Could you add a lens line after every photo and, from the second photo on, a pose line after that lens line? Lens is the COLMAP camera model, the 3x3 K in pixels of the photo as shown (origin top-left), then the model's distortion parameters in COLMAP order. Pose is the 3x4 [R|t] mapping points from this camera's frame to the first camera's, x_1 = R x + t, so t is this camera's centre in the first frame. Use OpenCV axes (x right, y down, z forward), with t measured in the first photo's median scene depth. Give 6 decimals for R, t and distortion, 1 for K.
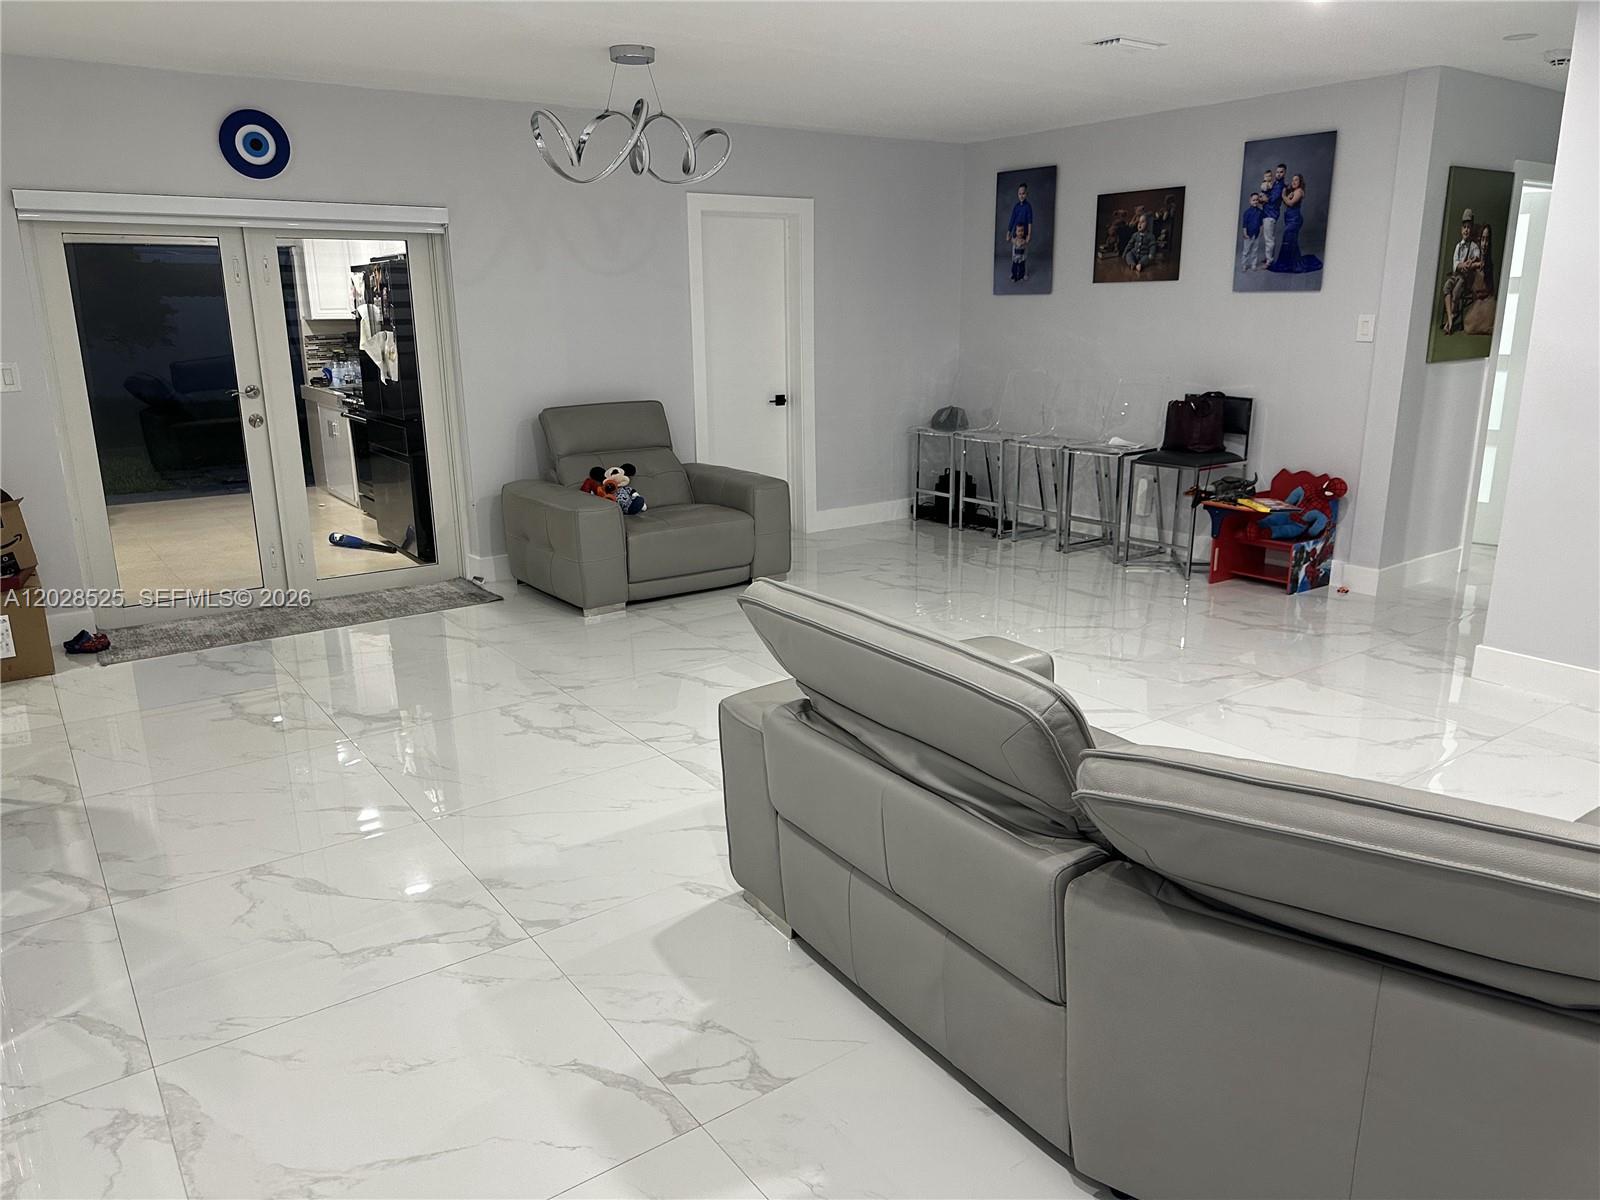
lens RADIAL K [[1126.2, 0, 807.3], [0, 1126.2, 585.6], [0, 0, 1]] dist [0.057676, -0.061681]
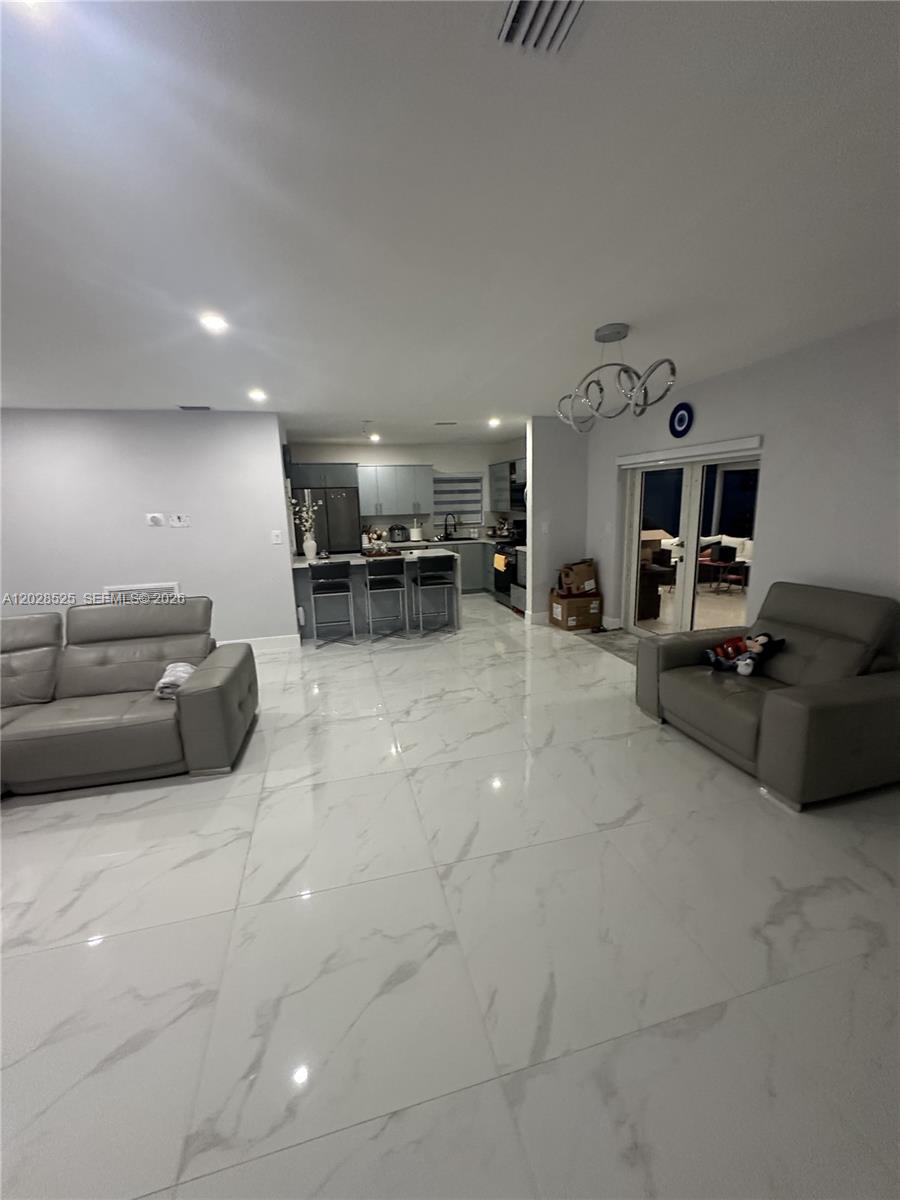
lens RADIAL K [[480.5, 0, 450.8], [0, 480.5, 601.6], [0, 0, 1]] dist [-0.000740, 0.000295]
pose [[-0.367478, 0.213494, -0.905196, 0.485583], [-0.190276, 0.935450, 0.297875, -0.275855], [0.910360, 0.281699, -0.303134, 1.017887]]
